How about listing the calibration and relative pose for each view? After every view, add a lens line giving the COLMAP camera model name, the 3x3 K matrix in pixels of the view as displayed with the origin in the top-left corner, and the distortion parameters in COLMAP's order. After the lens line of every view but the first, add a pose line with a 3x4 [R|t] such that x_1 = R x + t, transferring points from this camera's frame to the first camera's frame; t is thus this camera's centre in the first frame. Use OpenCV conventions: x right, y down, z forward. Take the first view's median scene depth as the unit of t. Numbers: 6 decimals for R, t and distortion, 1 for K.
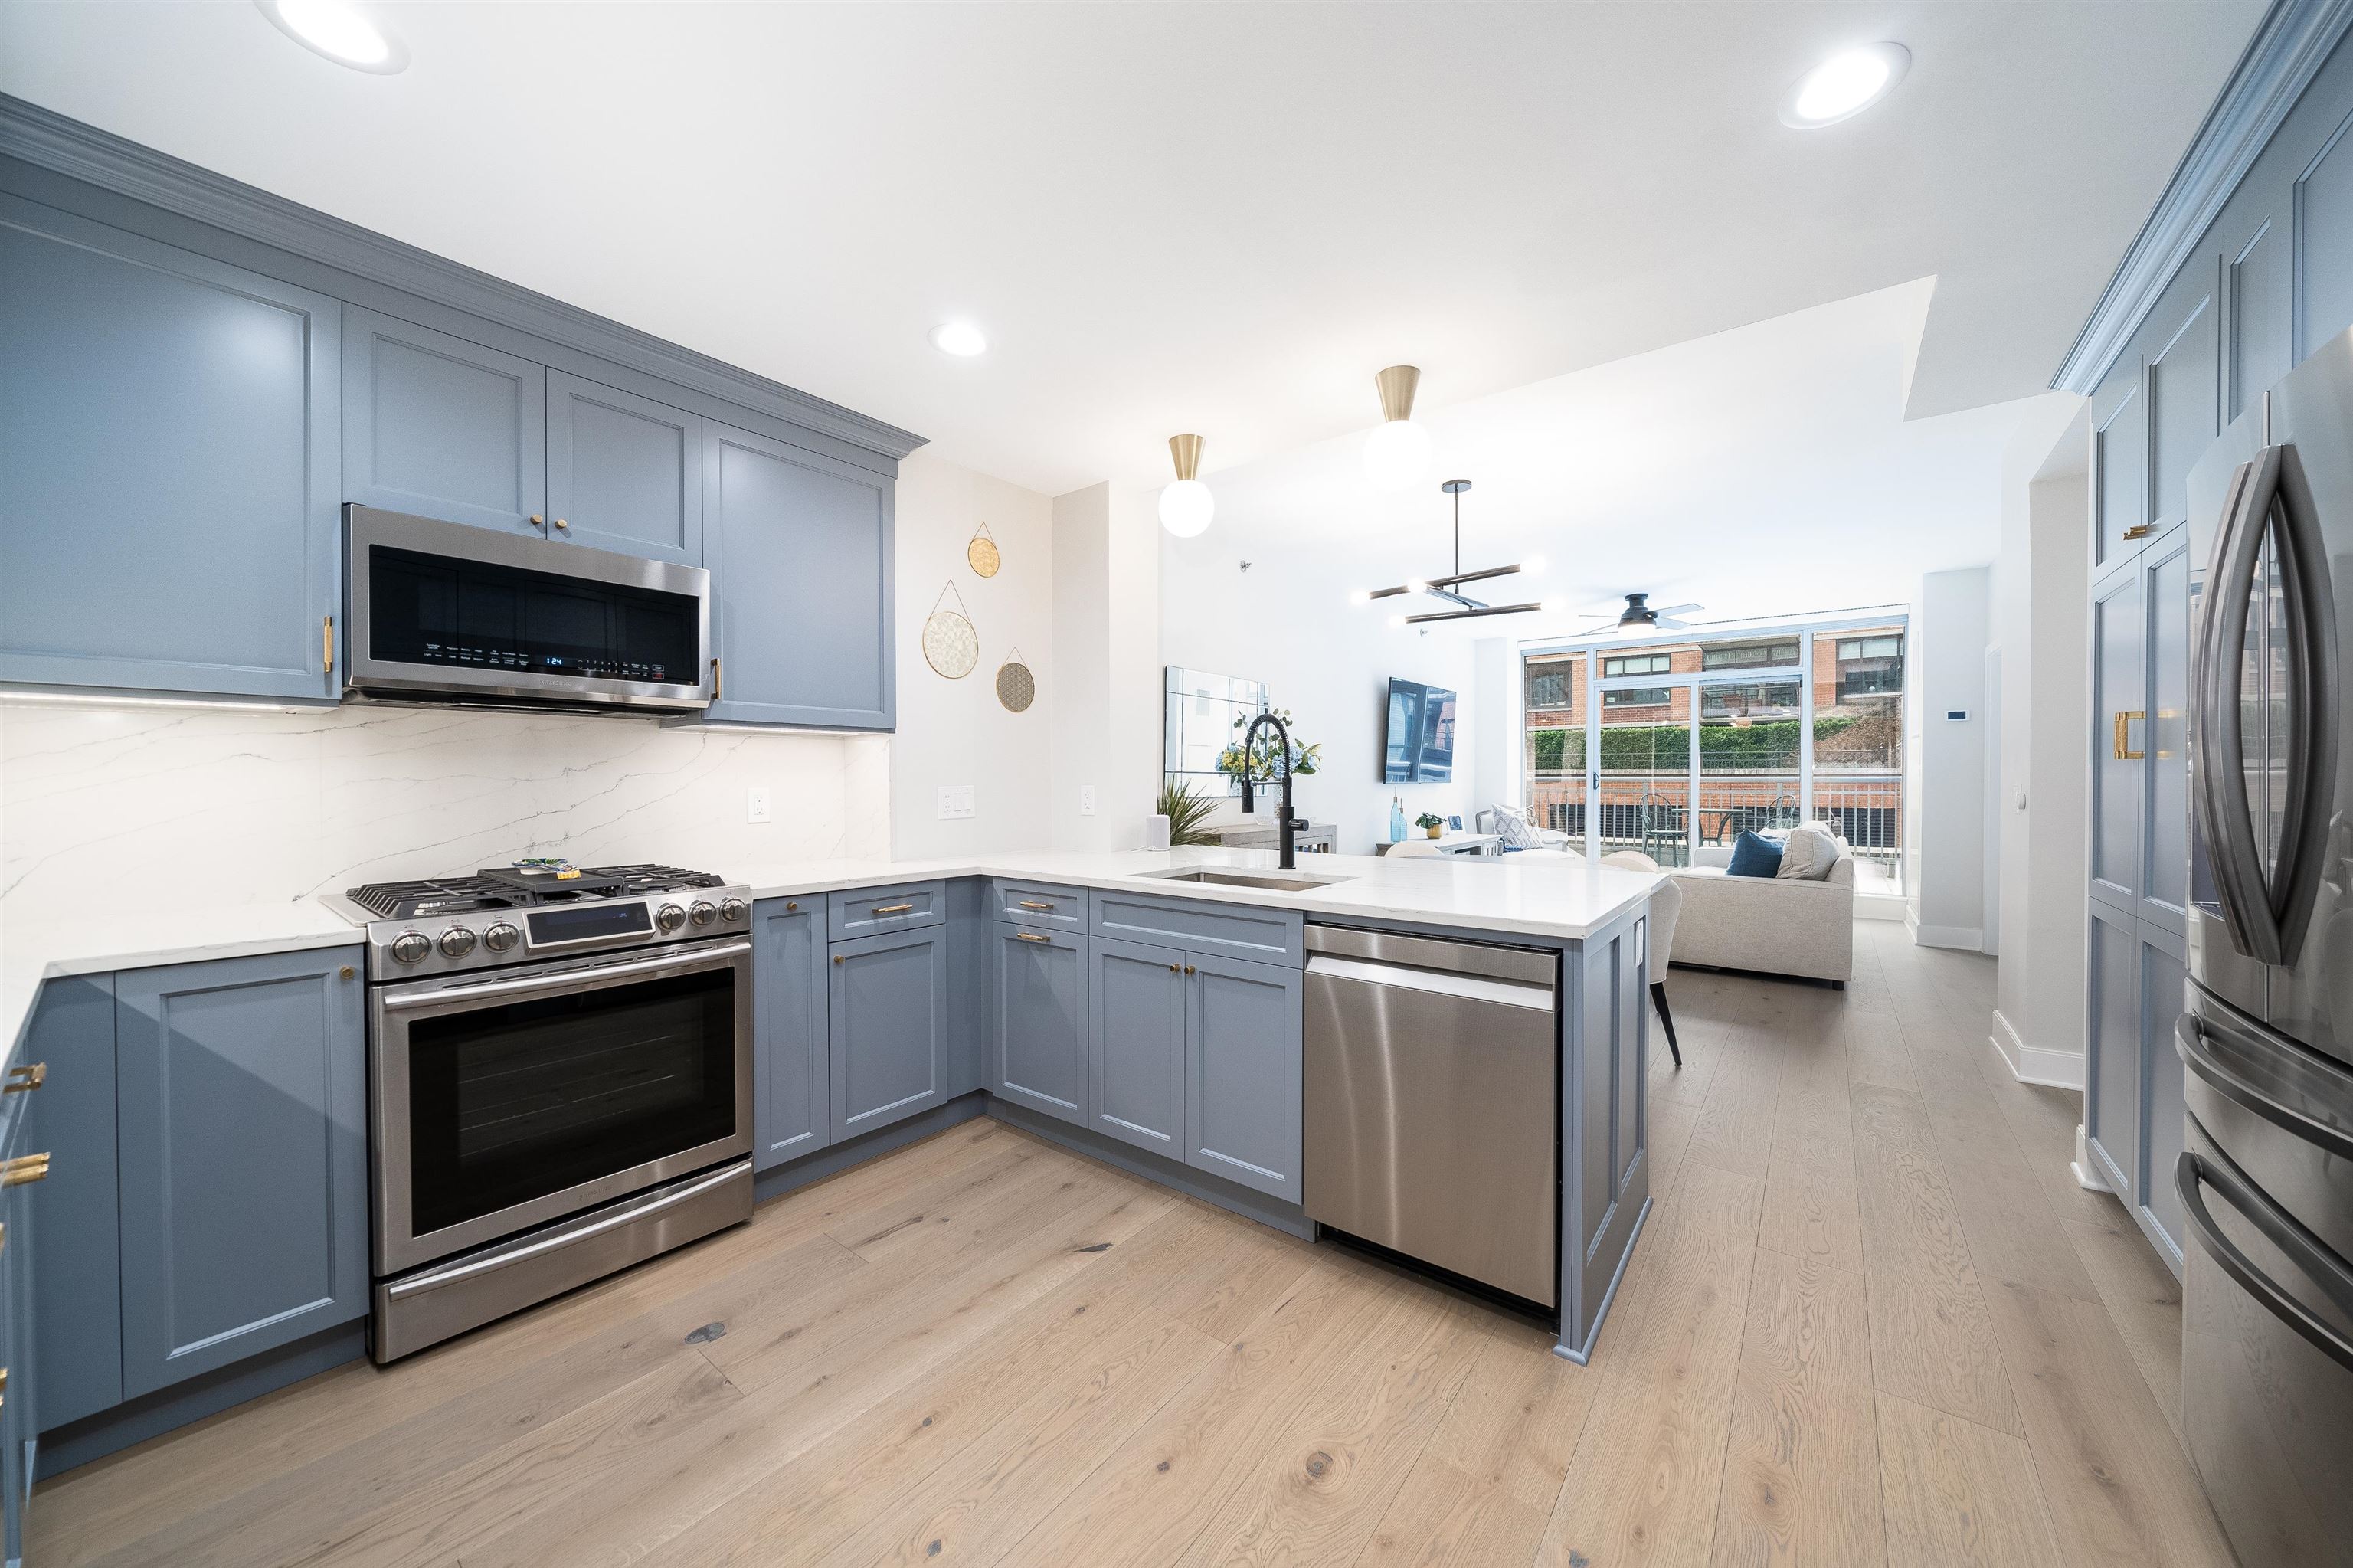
lens RADIAL K [[858.7, 0, 1183.6], [0, 858.7, 784.4], [0, 0, 1]] dist [-0.000256, -0.001712]
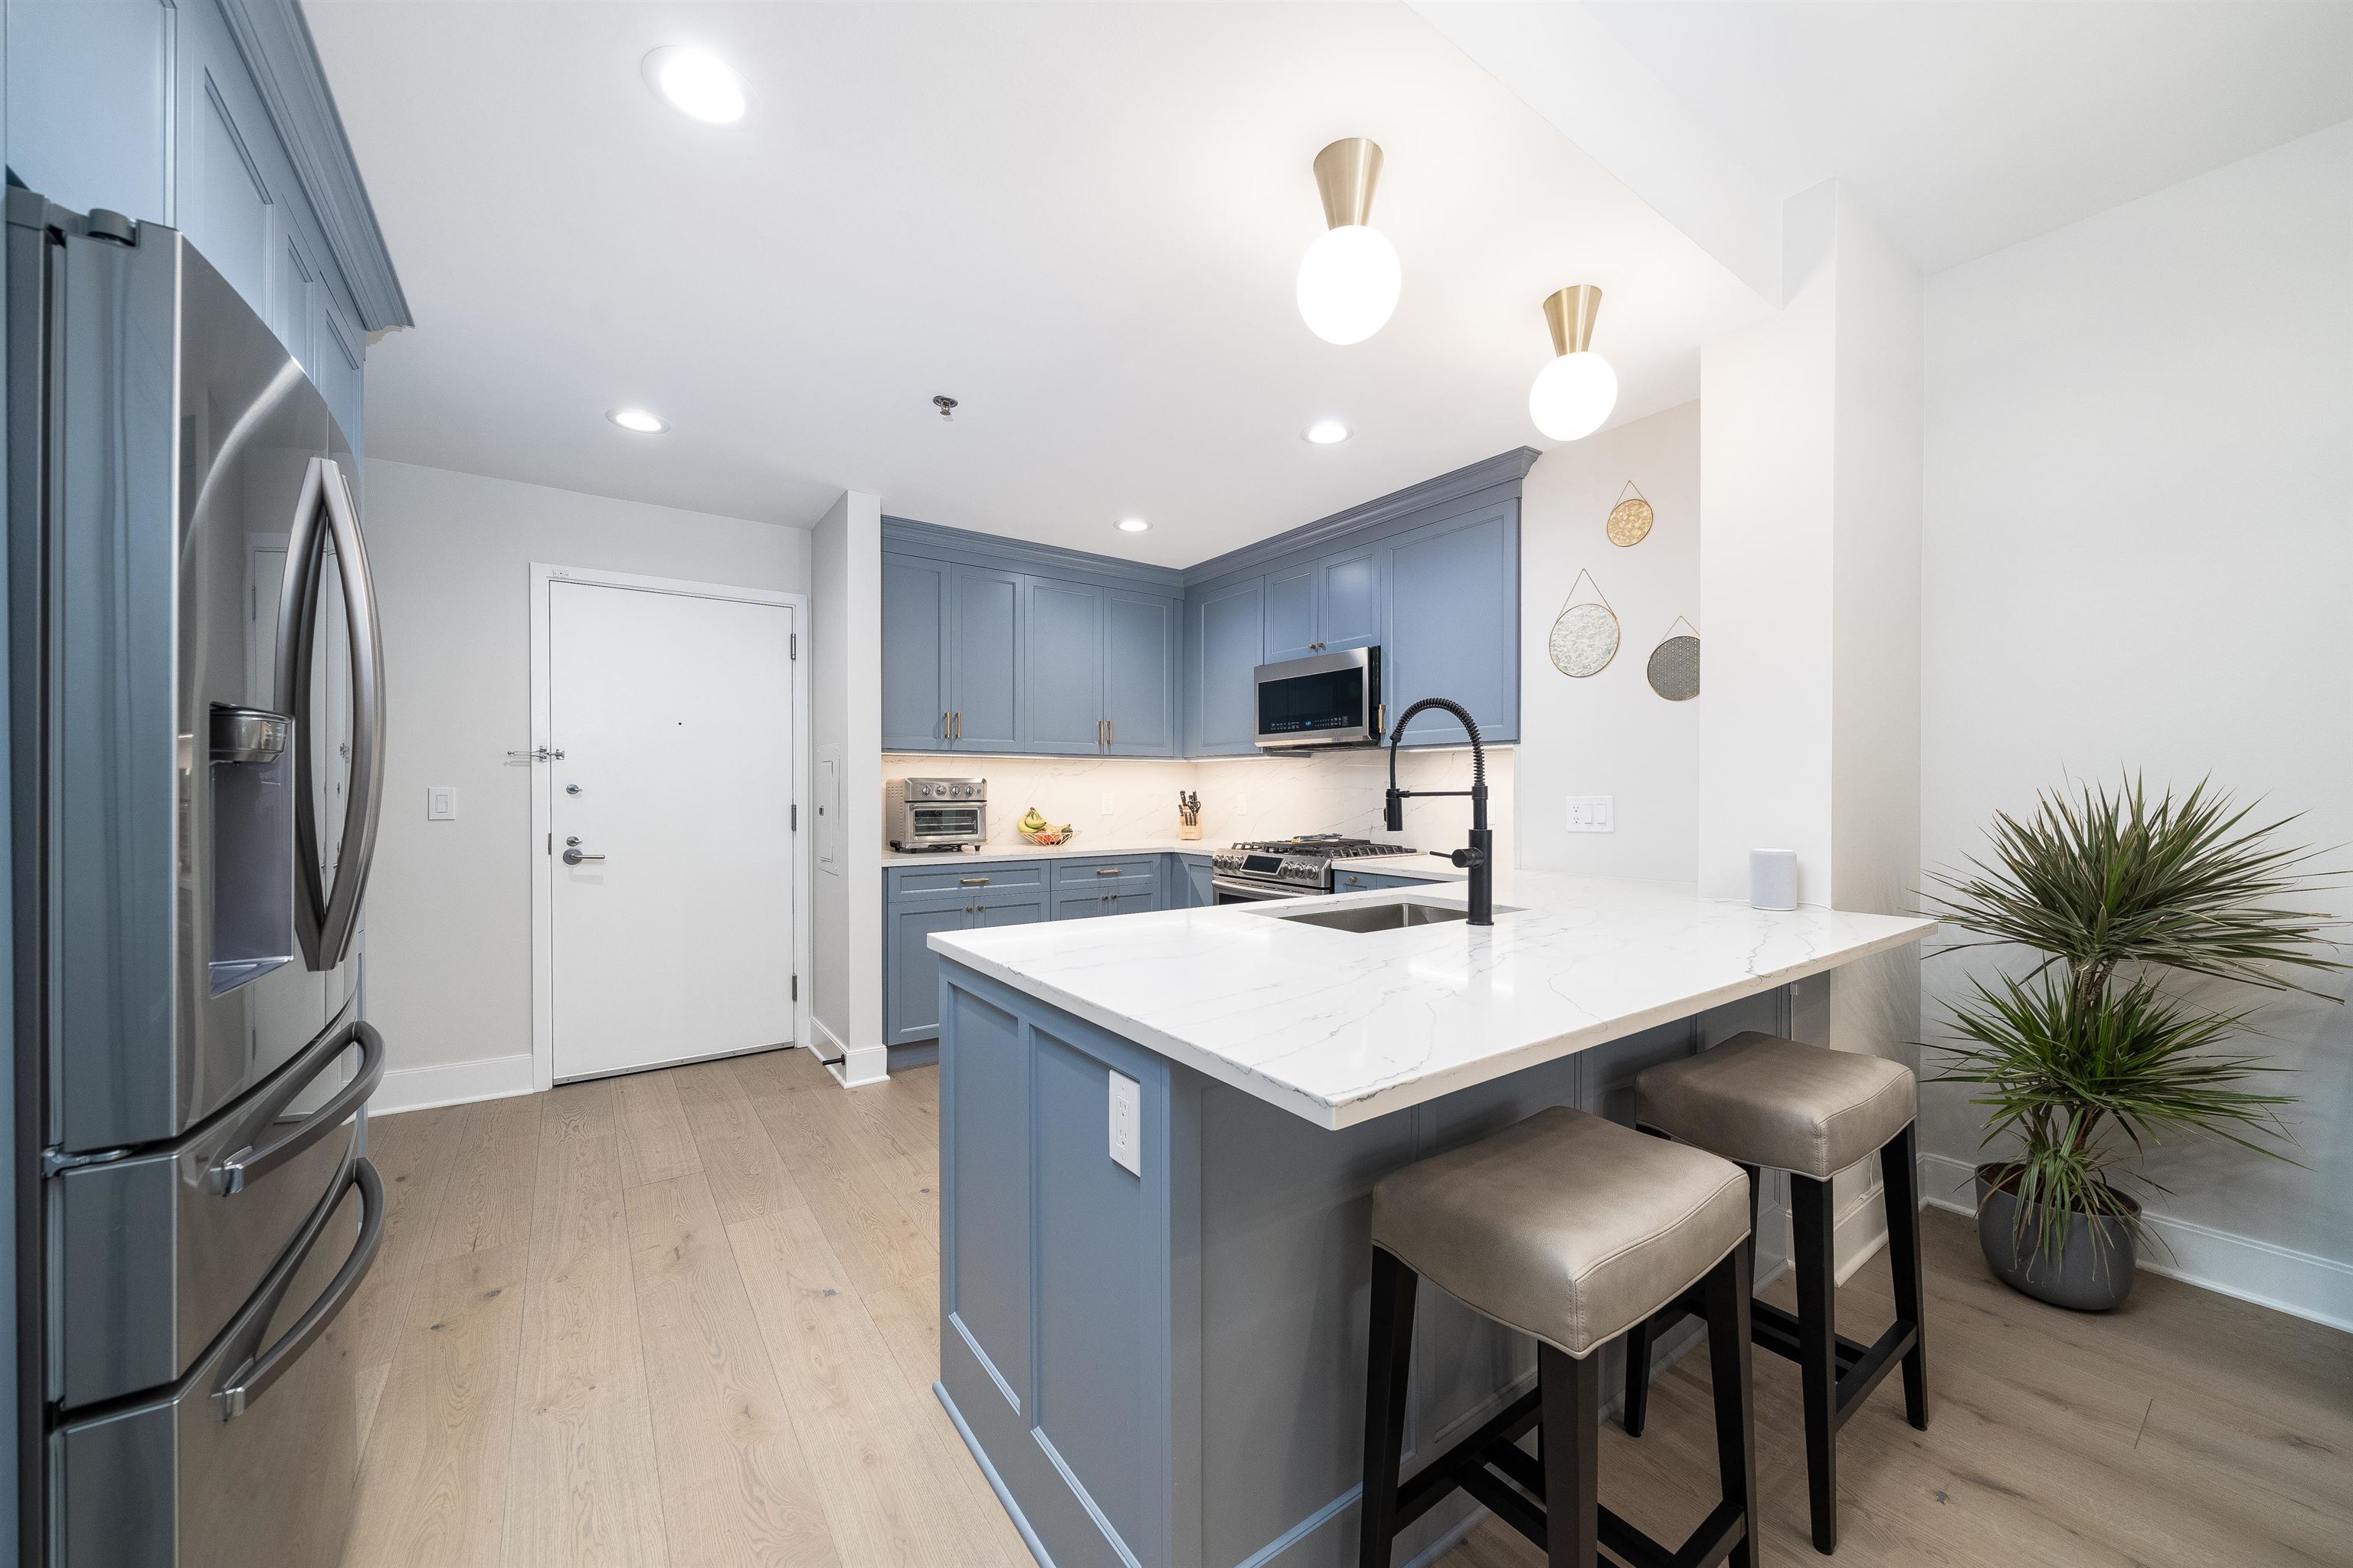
lens RADIAL K [[858.7, 0, 1183.6], [0, 858.7, 784.4], [0, 0, 1]] dist [-0.000256, -0.001712]
pose [[-0.303503, -0.002319, -0.952828, 1.000035], [-0.003502, 0.999993, -0.001318, -0.010156], [0.952824, 0.002937, -0.303509, 1.201314]]
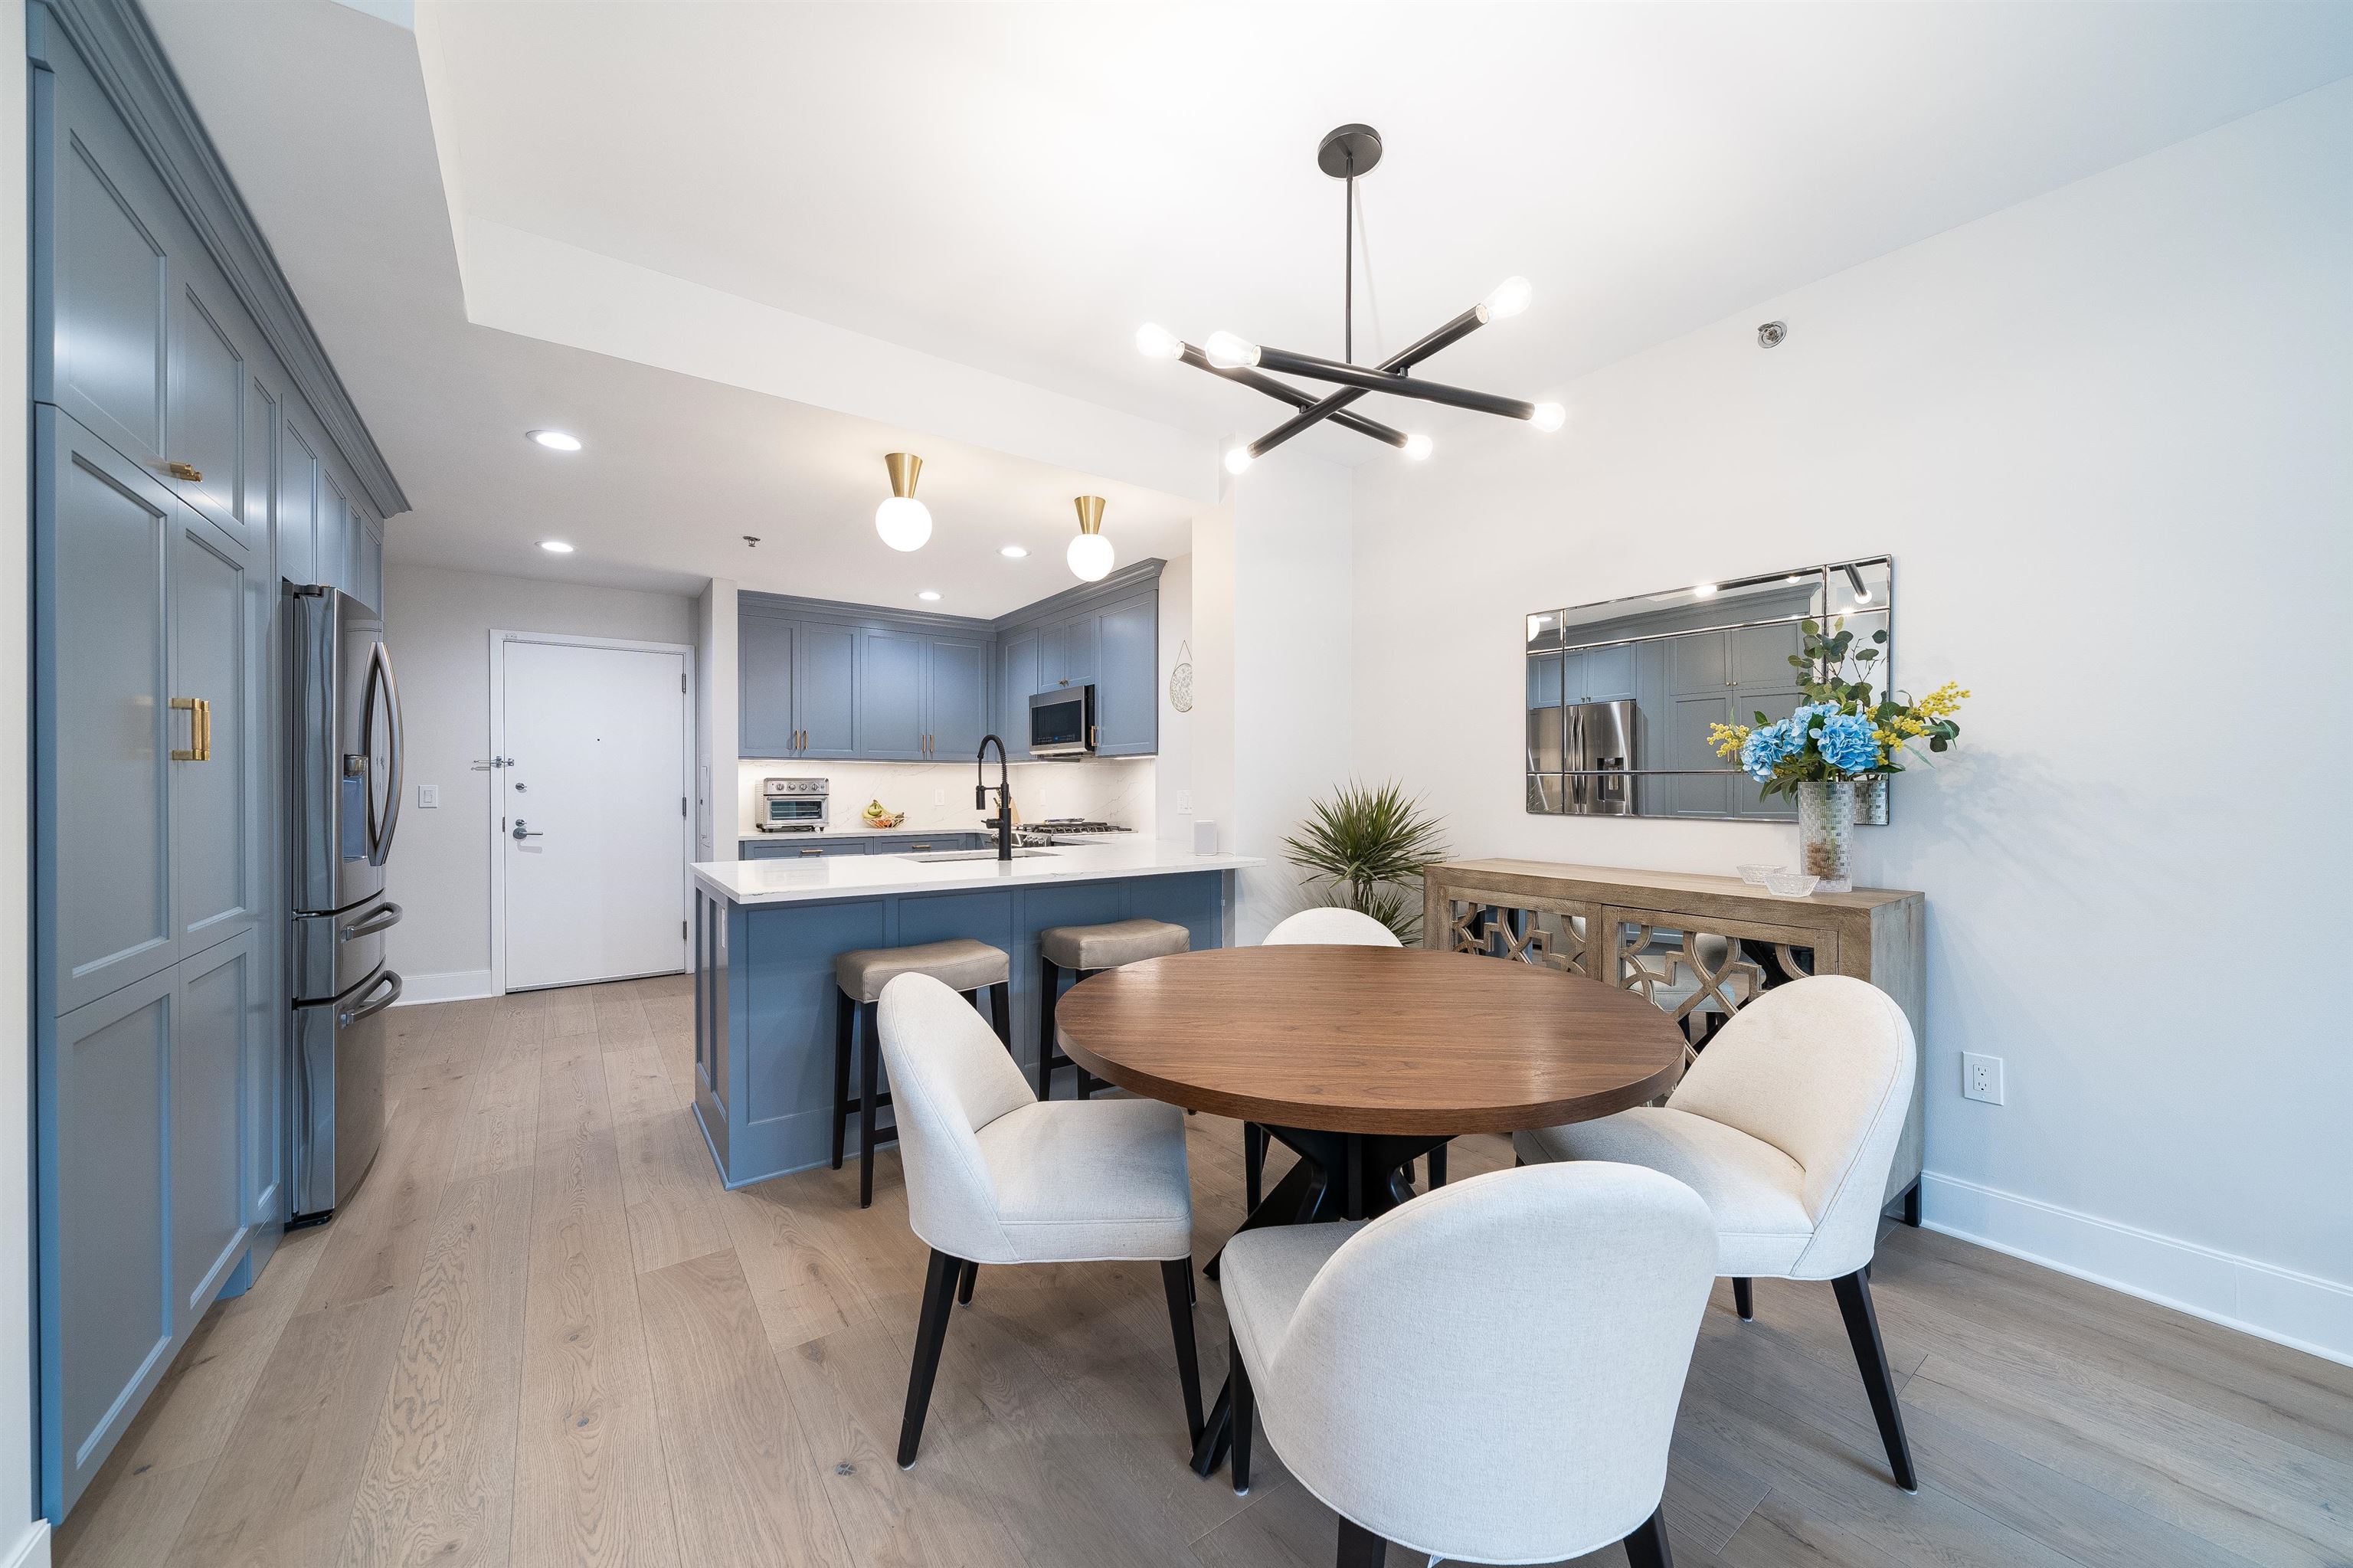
lens RADIAL K [[858.7, 0, 1183.6], [0, 858.7, 784.4], [0, 0, 1]] dist [-0.000256, -0.001712]
pose [[-0.291899, 0.001766, -0.956448, 1.460487], [-0.002258, 0.999994, 0.002535, -0.014424], [0.956447, 0.002900, -0.291893, 1.938061]]
